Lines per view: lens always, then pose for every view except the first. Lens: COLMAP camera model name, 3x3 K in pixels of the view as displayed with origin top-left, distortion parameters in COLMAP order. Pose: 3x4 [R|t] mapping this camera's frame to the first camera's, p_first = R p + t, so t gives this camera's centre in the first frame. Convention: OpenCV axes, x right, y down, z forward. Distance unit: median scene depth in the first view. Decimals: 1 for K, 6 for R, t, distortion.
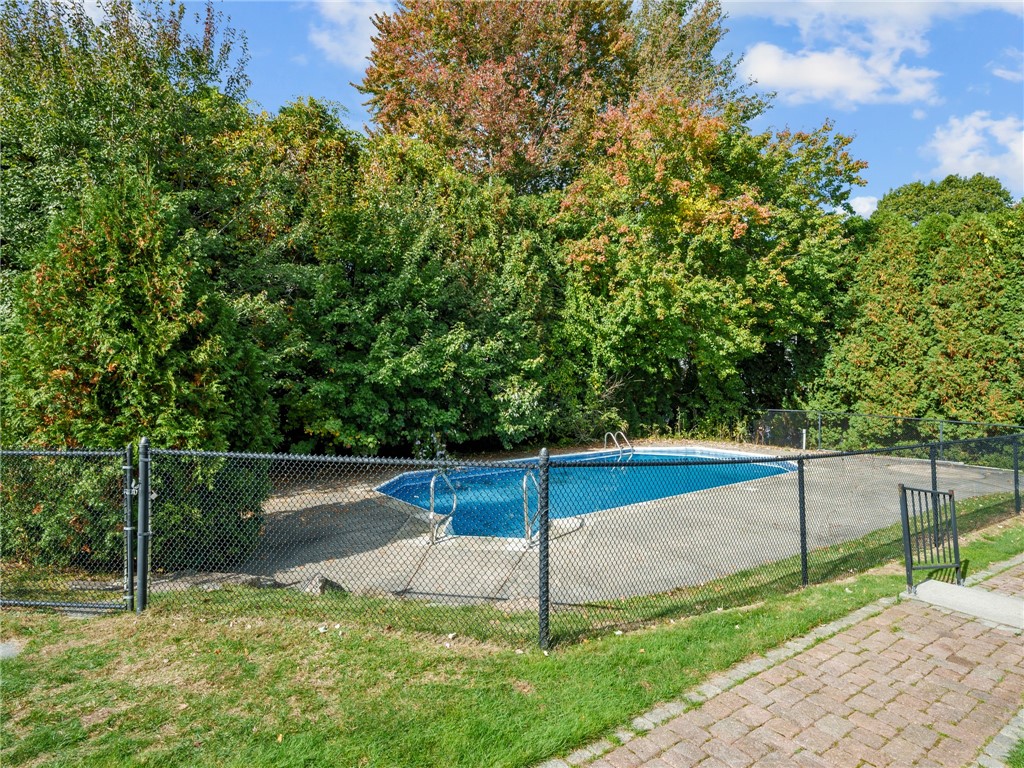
lens RADIAL K [[551.0, 0, 511.7], [0, 551.0, 367.8], [0, 0, 1]] dist [-0.002777, -0.000573]
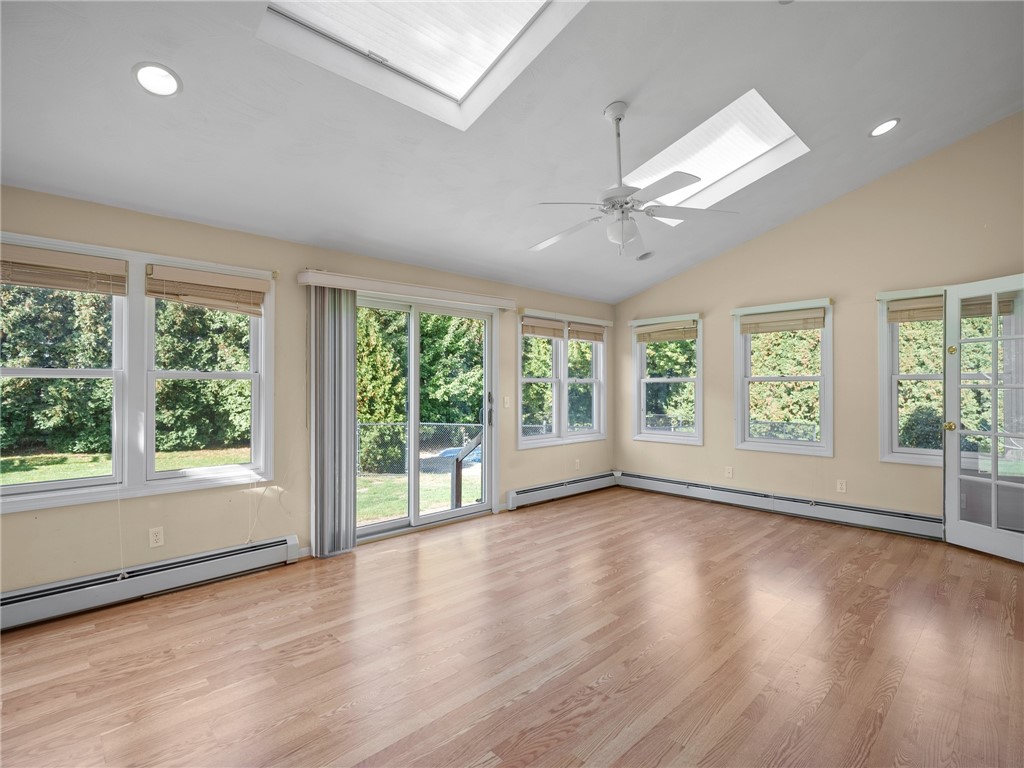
lens RADIAL K [[504.2, 0, 510.8], [0, 504.2, 382.9], [0, 0, 1]] dist [0.001714, 0.001271]
pose [[0.995640, 0.003189, 0.093222, -0.110541], [-0.003385, 0.999992, 0.001948, -0.021967], [-0.093215, -0.002255, 0.995643, -0.516257]]
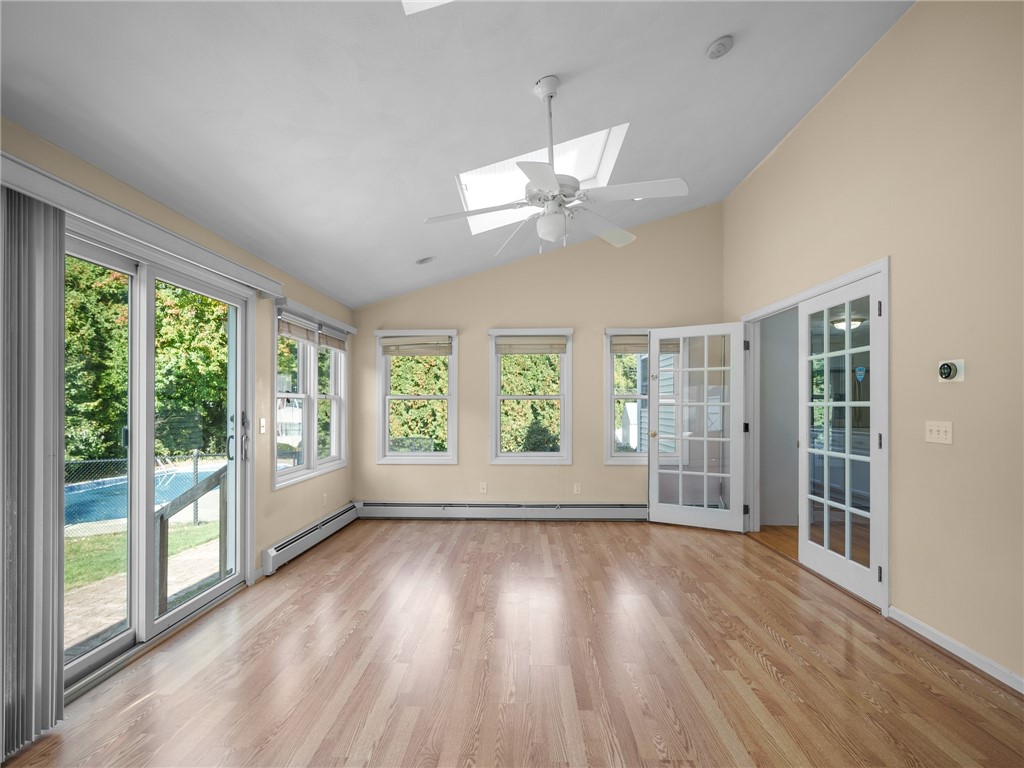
lens RADIAL K [[504.2, 0, 506.9], [0, 504.2, 404.1], [0, 0, 1]] dist [0.001714, 0.001271]
pose [[0.647981, 0.003479, 0.761649, -0.199528], [-0.008012, 0.999965, 0.002249, -0.020119], [-0.761614, -0.007559, 0.647986, -0.414467]]
